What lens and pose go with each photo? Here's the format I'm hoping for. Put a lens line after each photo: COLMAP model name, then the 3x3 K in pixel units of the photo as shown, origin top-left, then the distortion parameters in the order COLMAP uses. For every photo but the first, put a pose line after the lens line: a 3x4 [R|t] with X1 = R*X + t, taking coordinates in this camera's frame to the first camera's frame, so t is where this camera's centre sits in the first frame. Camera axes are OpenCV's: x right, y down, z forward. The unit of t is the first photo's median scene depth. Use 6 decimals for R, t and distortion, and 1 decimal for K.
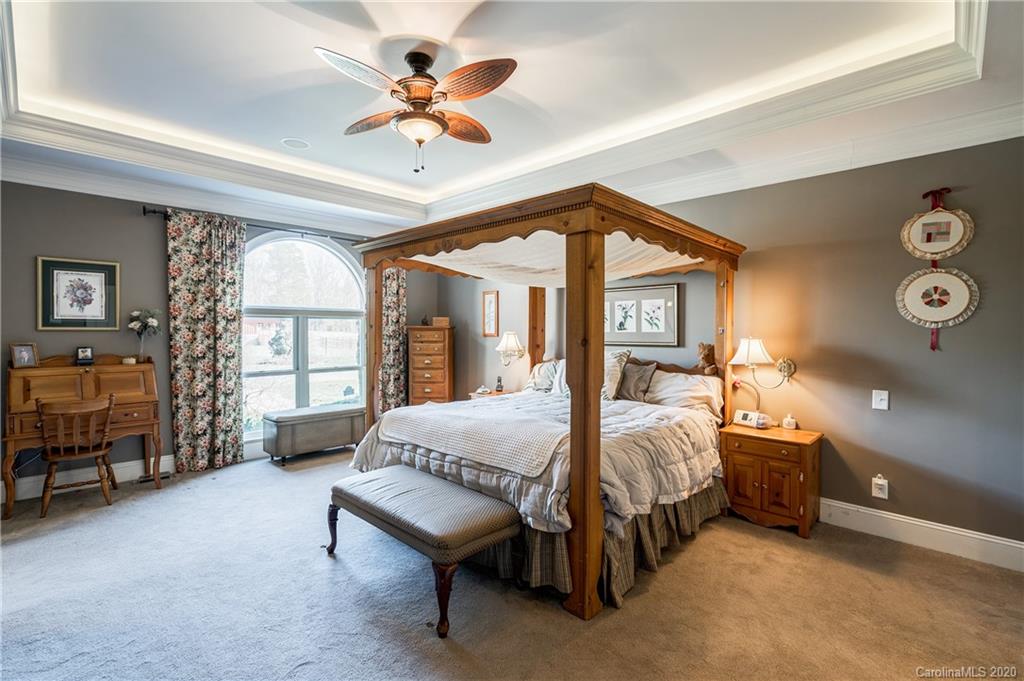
lens RADIAL K [[477.0, 0, 509.4], [0, 477.0, 329.5], [0, 0, 1]] dist [0.017139, 0.000070]
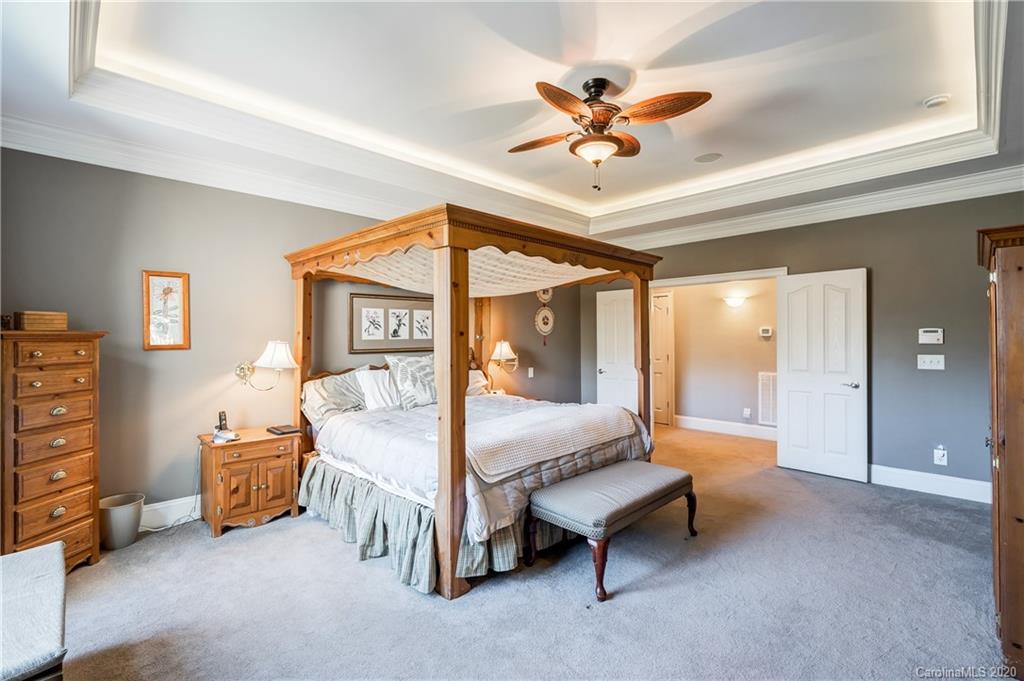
lens RADIAL K [[465.4, 0, 512.0], [0, 465.4, 340.5], [0, 0, 1]] dist [-0.002127, 0.000358]
pose [[0.012830, -0.013221, 0.999830, -0.956757], [0.001600, 0.999912, 0.013202, -0.005769], [-0.999916, 0.001430, 0.012850, 0.911087]]
